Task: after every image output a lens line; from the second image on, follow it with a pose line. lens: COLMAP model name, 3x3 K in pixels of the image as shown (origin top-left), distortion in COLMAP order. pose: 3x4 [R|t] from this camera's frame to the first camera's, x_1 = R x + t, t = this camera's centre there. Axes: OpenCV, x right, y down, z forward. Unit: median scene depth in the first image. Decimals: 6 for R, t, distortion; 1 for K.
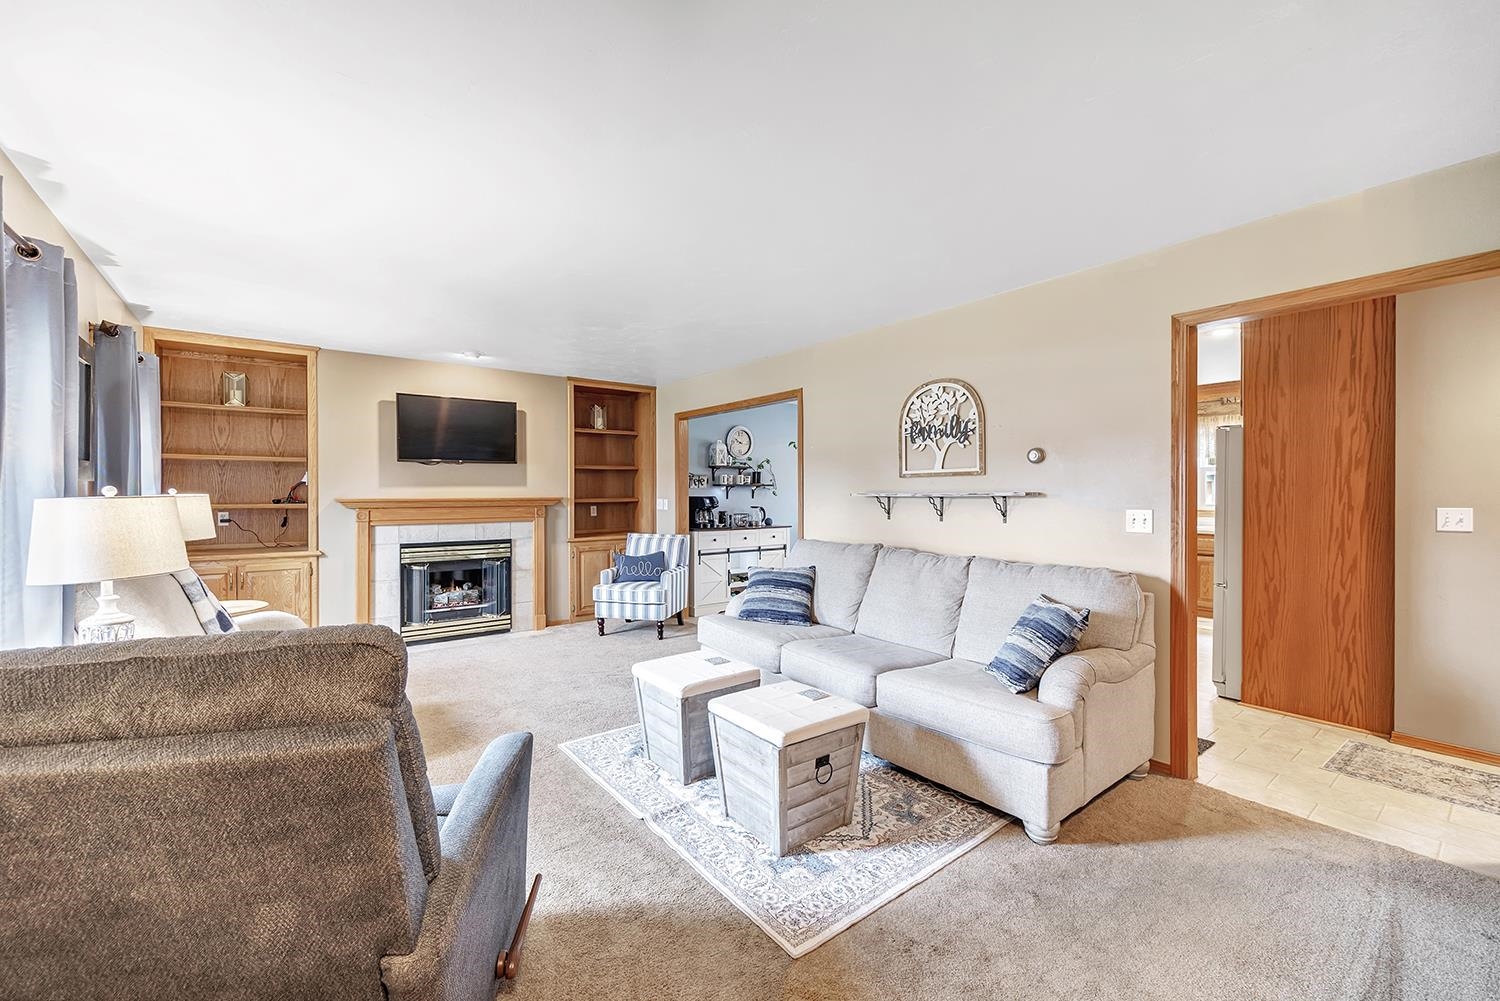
lens RADIAL K [[610.9, 0, 749.2], [0, 610.9, 494.2], [0, 0, 1]] dist [-0.000155, -0.000002]
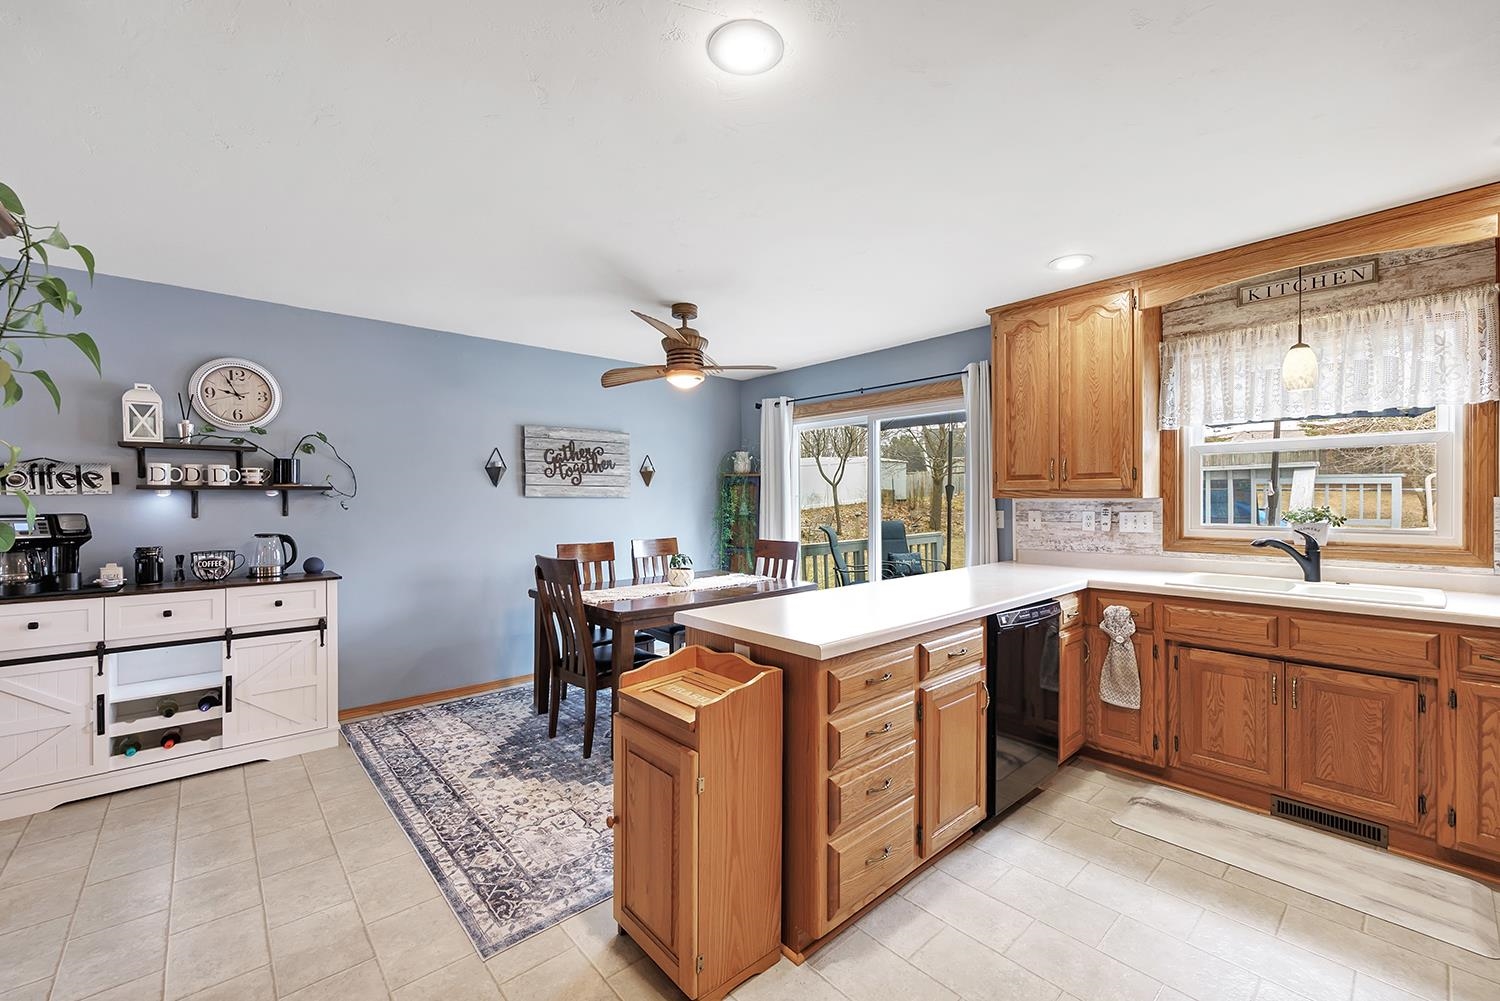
lens RADIAL K [[610.9, 0, 738.5], [0, 610.9, 506.1], [0, 0, 1]] dist [-0.000155, -0.000002]
pose [[0.996834, -0.003860, 0.079417, 0.406559], [0.003627, 0.999989, 0.003071, -0.001371], [-0.079428, -0.002774, 0.996837, 0.638764]]
